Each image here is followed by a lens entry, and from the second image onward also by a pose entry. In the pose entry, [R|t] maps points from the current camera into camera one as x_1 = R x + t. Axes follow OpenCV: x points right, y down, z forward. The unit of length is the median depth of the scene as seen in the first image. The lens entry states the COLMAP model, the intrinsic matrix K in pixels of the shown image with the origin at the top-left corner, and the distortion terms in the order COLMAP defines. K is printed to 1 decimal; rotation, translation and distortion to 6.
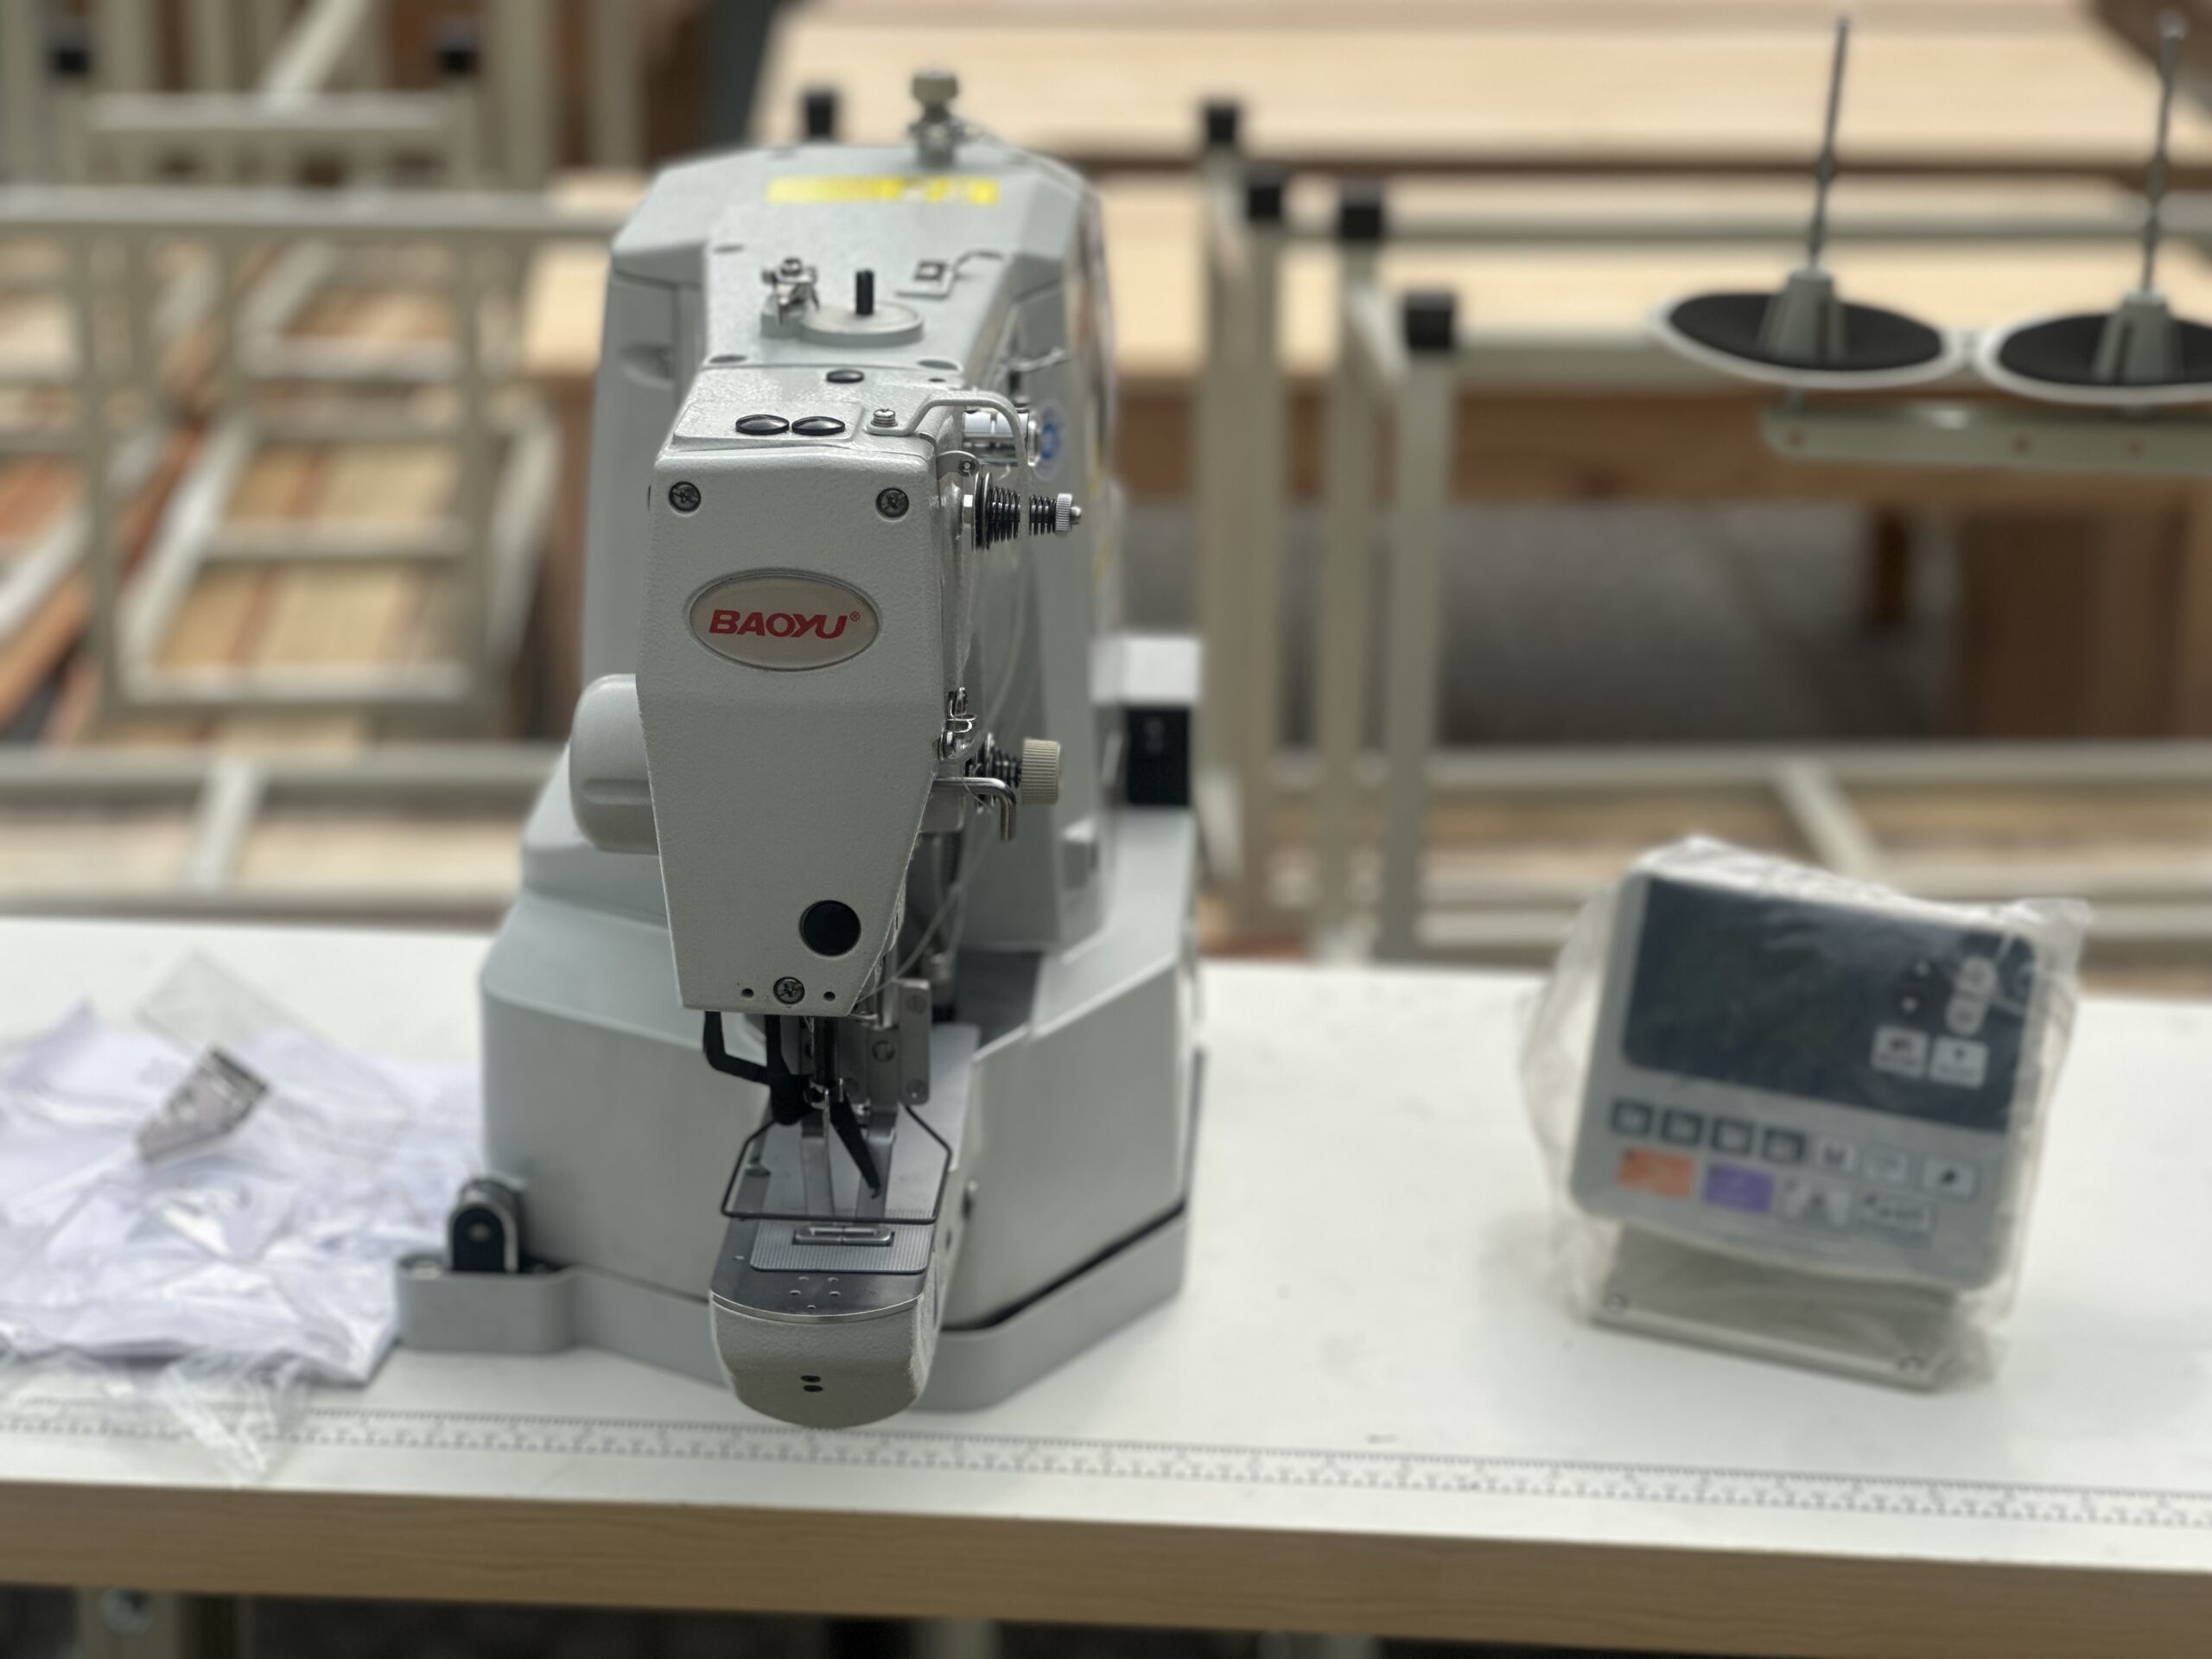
lens RADIAL K [[4986.3, 0, 1106.0], [0, 4986.3, 829.5], [0, 0, 1]] dist [-0.183540, 4.928167]
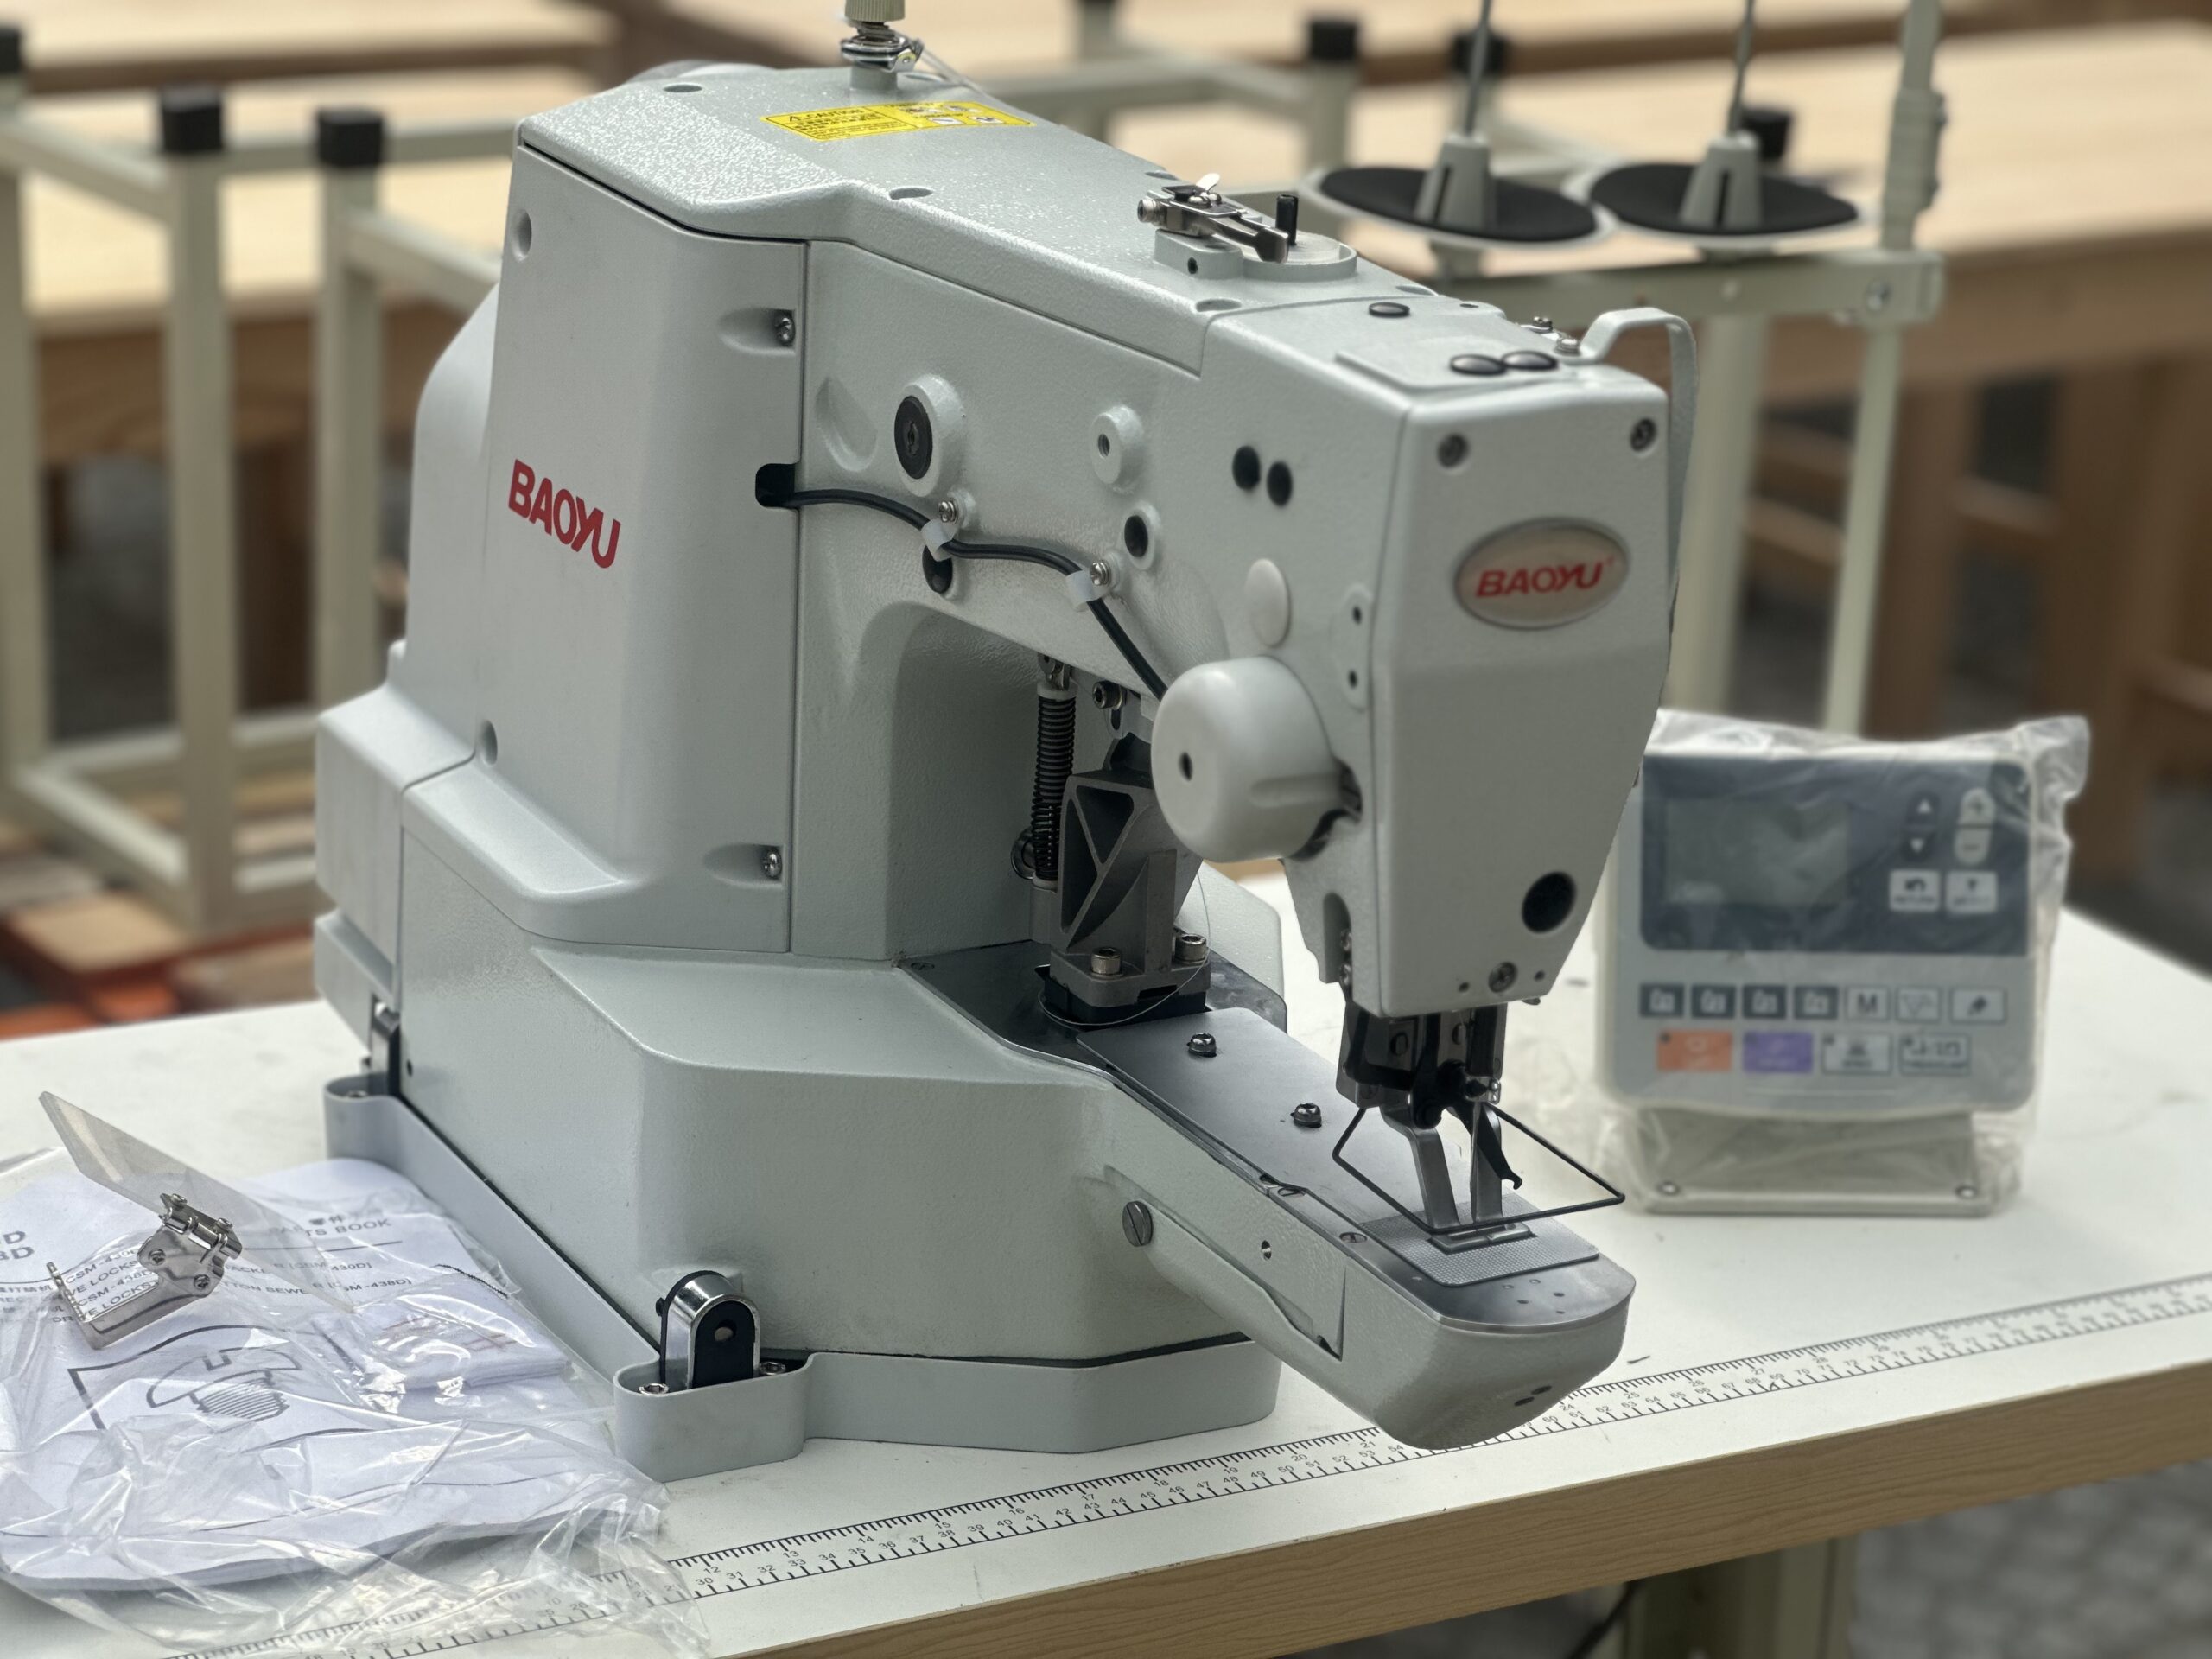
lens RADIAL K [[4986.3, 0, 1106.0], [0, 4986.3, 829.5], [0, 0, 1]] dist [-0.183540, 4.928167]
pose [[0.850140, -0.142055, 0.507033, -0.498067], [0.131050, 0.989704, 0.057553, -0.048460], [-0.509988, 0.017518, 0.860003, 0.208240]]
